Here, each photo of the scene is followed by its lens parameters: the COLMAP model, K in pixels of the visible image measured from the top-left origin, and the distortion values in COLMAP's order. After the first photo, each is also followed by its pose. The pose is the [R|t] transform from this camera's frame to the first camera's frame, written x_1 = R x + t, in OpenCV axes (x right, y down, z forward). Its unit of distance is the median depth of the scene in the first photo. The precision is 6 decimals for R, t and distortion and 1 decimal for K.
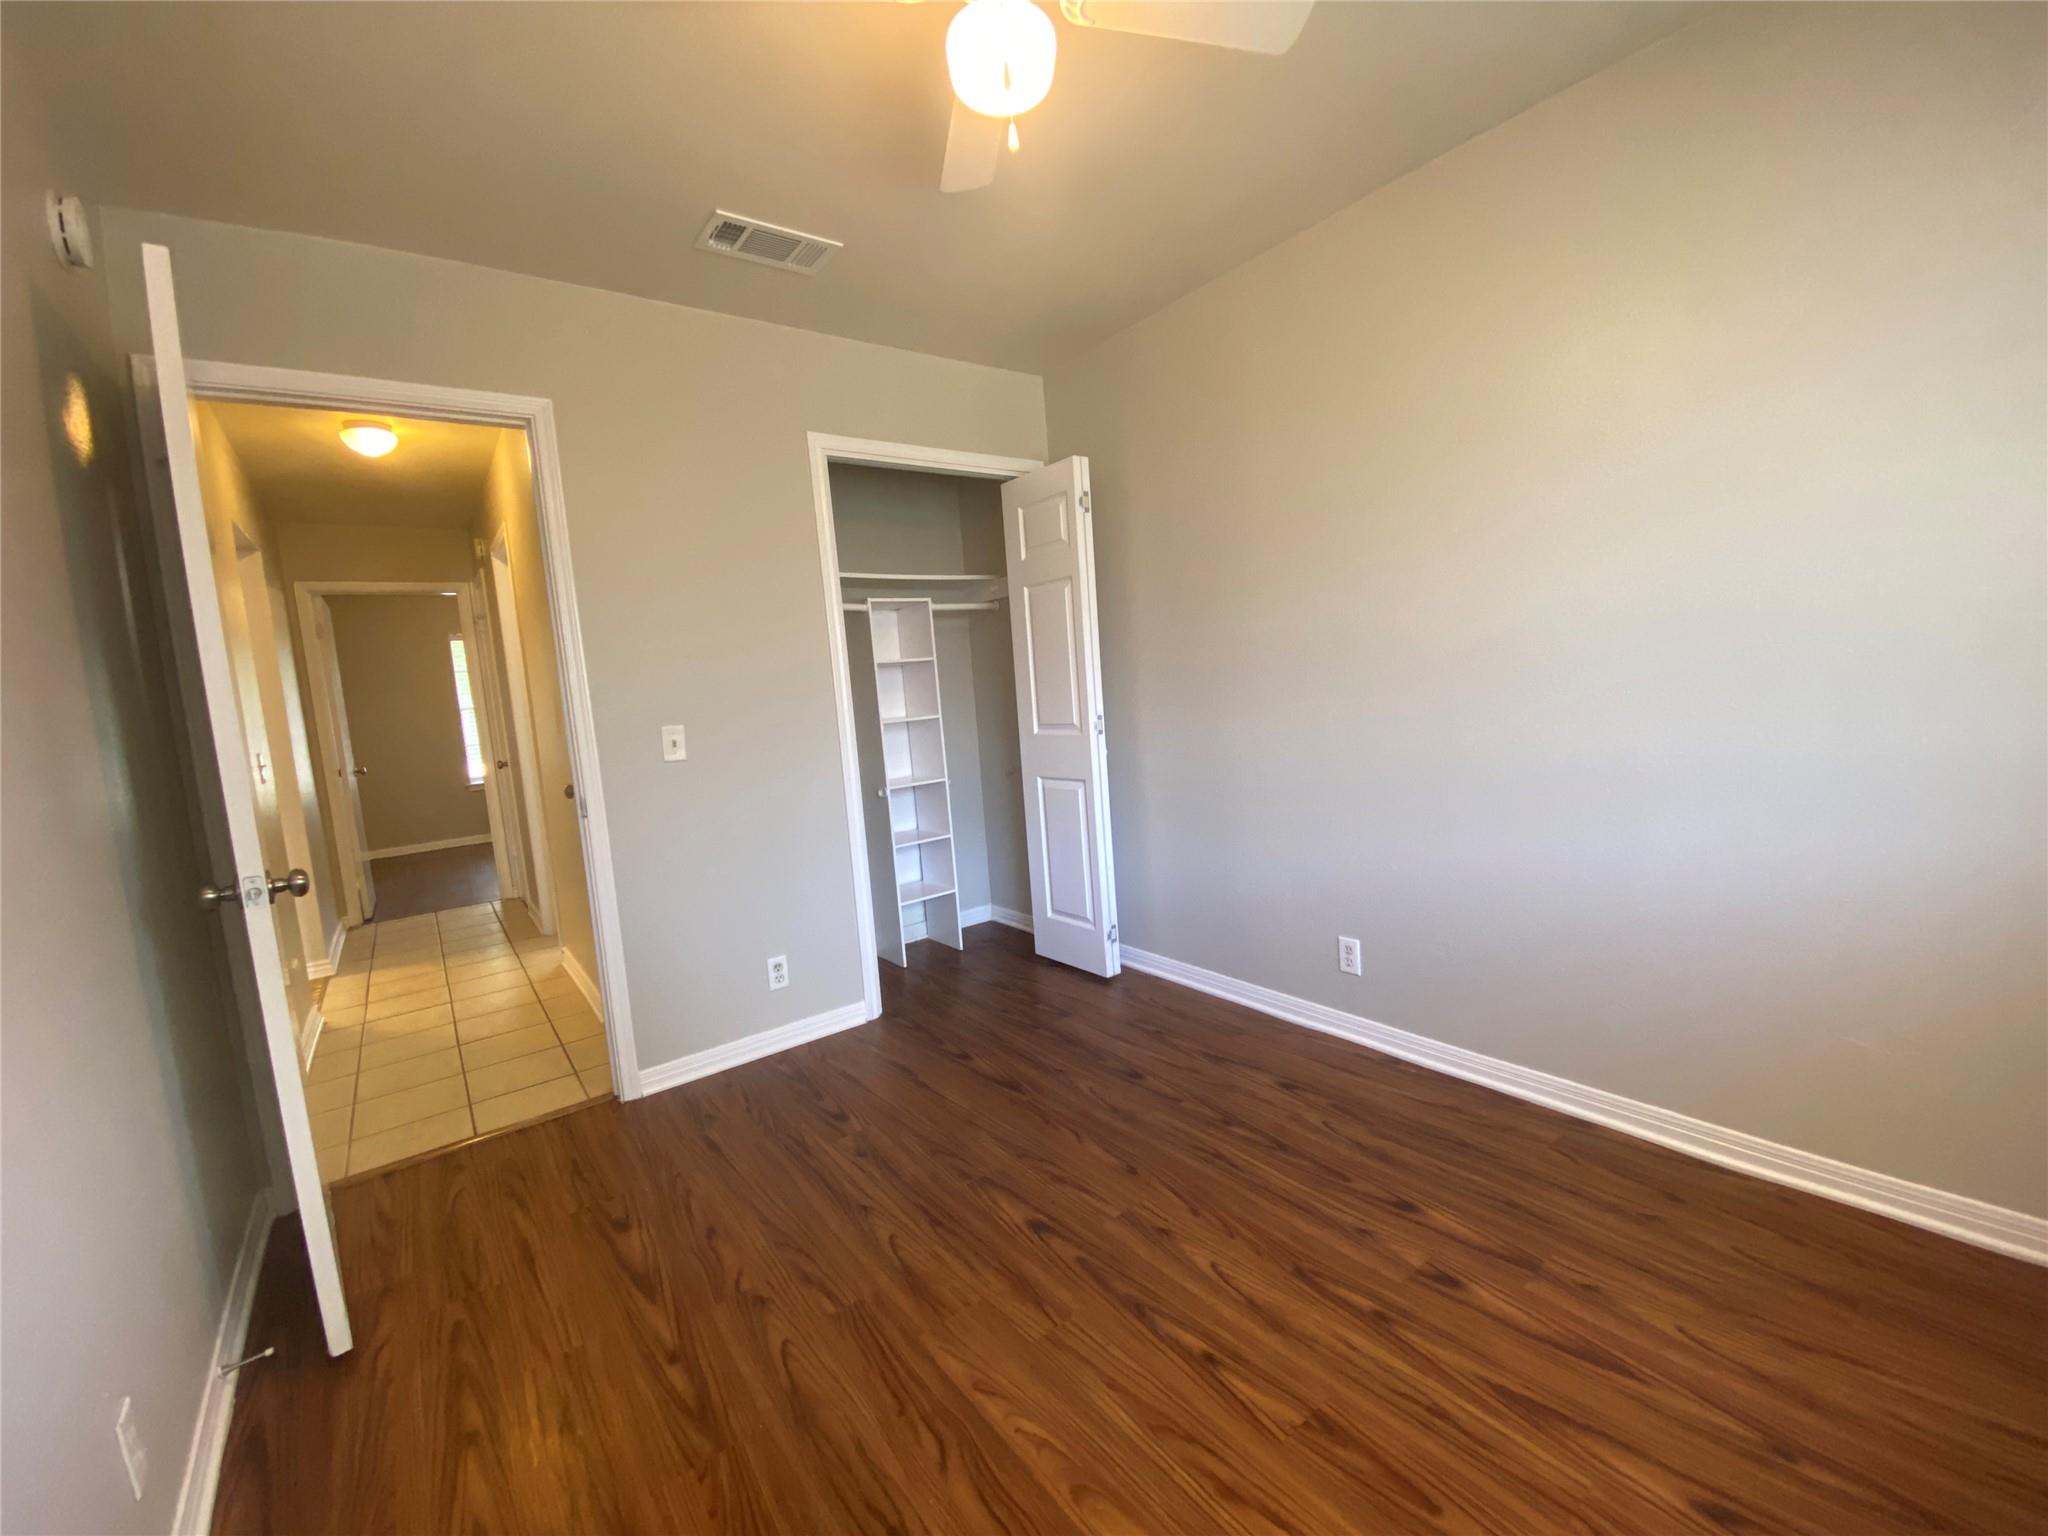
lens RADIAL K [[829.4, 0, 1017.0], [0, 829.4, 765.1], [0, 0, 1]] dist [-0.004624, -0.010476]
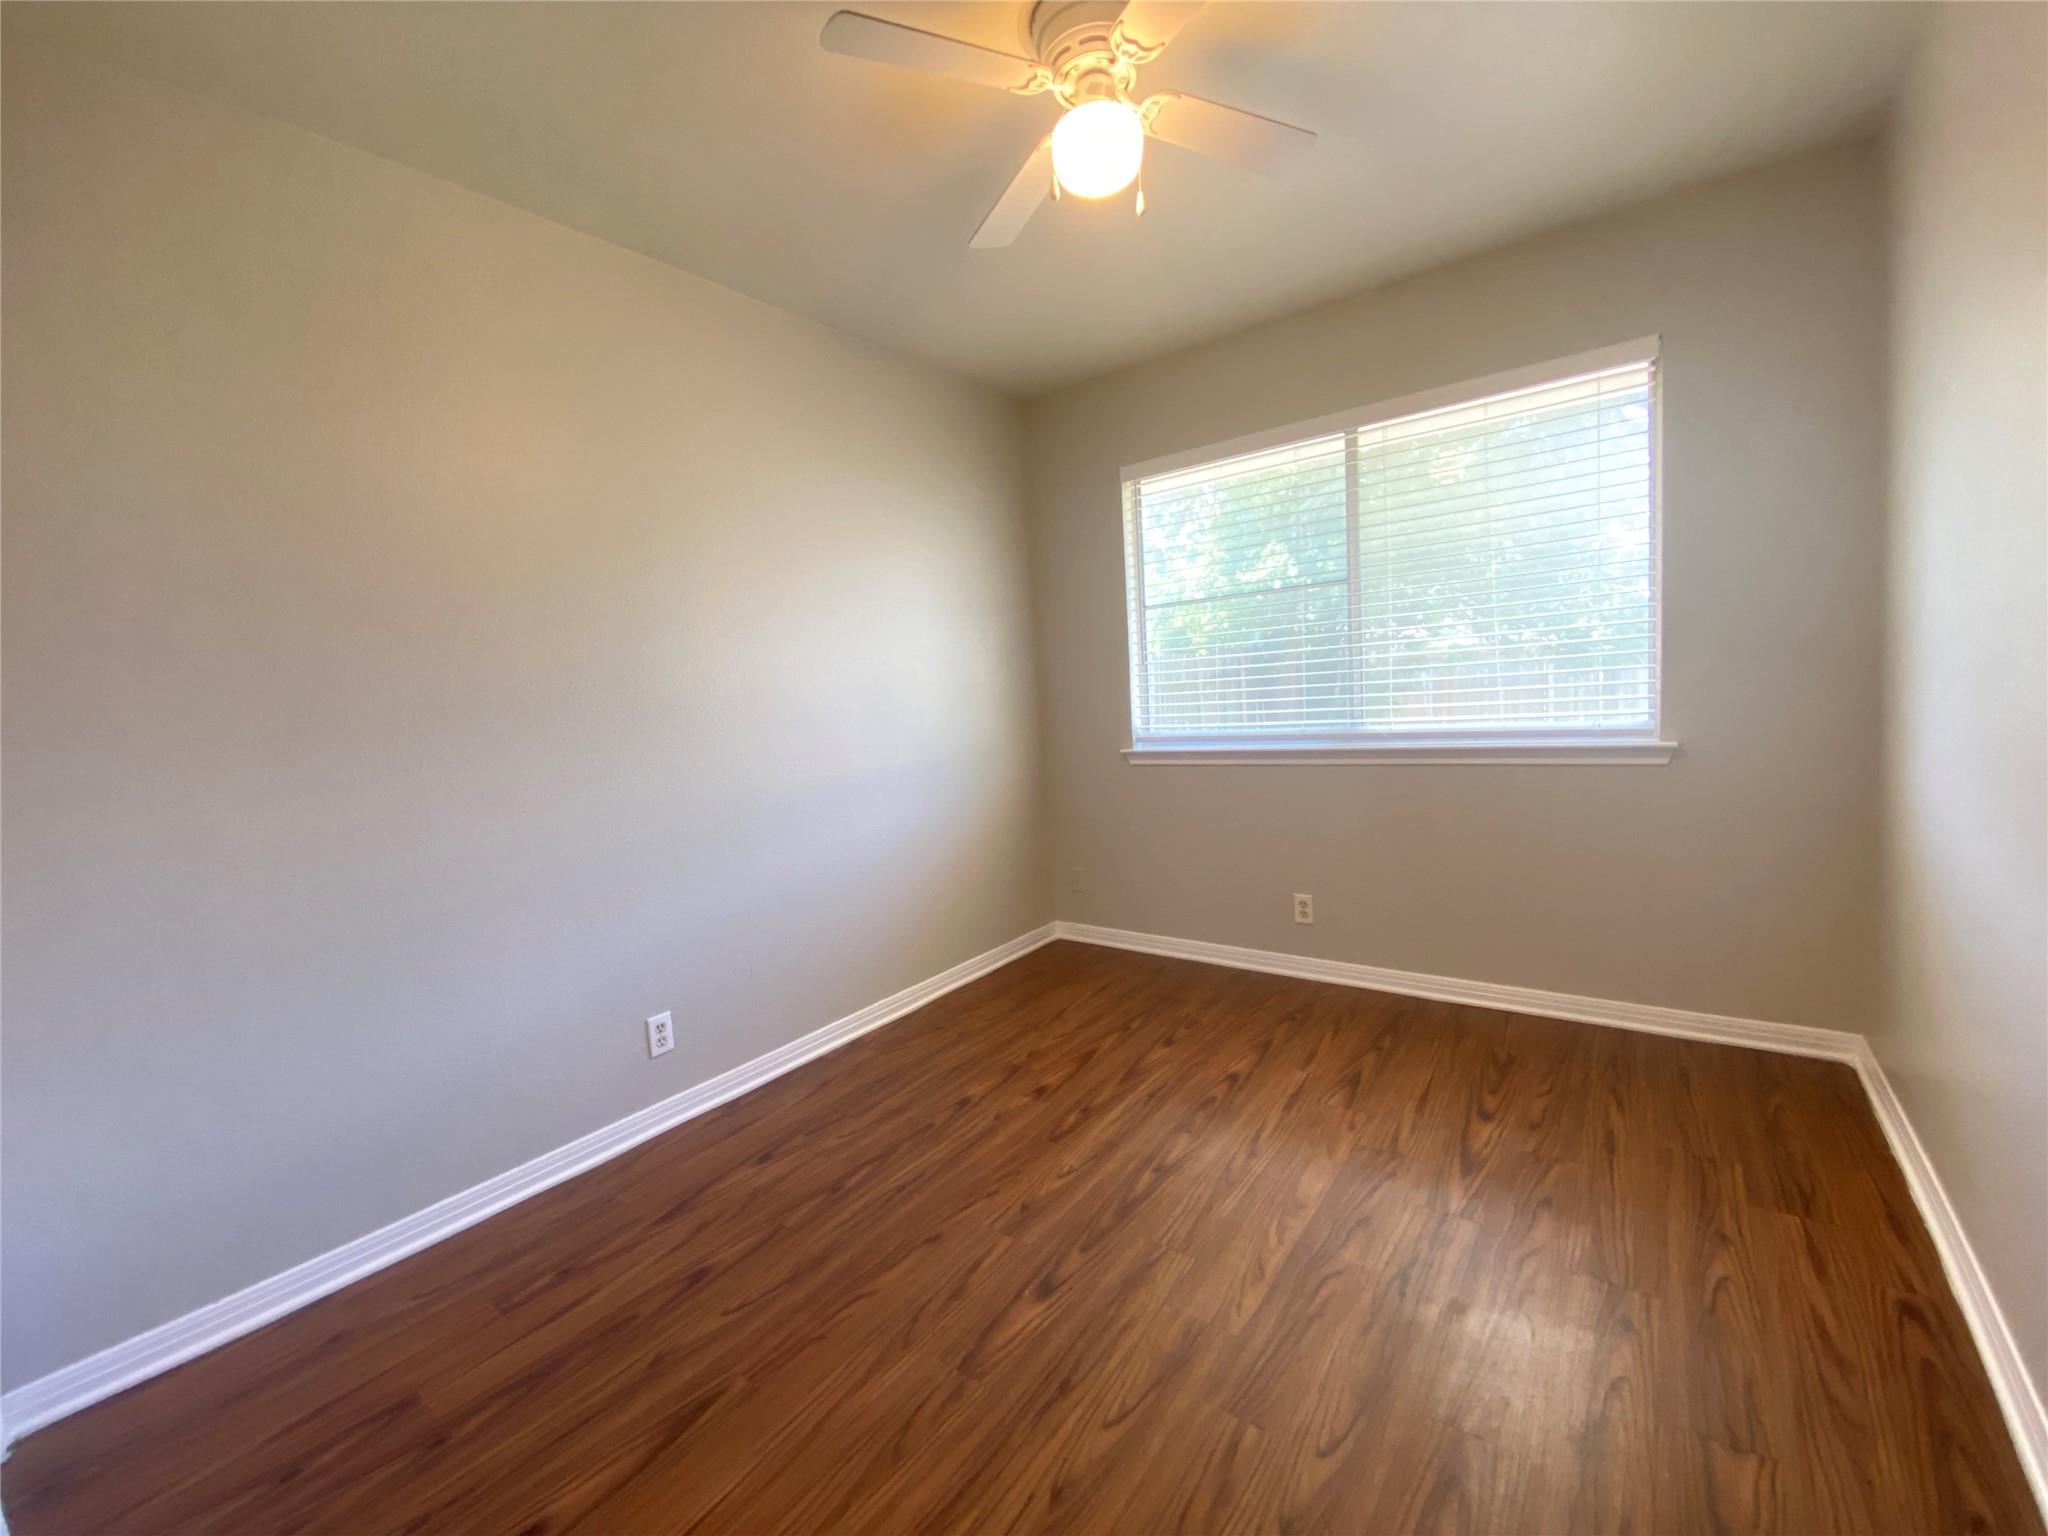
lens RADIAL K [[829.4, 0, 1016.6], [0, 829.4, 768.7], [0, 0, 1]] dist [-0.004624, -0.010476]
pose [[-0.263873, -0.007913, 0.964525, -0.815990], [0.188741, 0.980212, 0.059678, -0.052606], [-0.945911, 0.197793, -0.257158, 1.138830]]
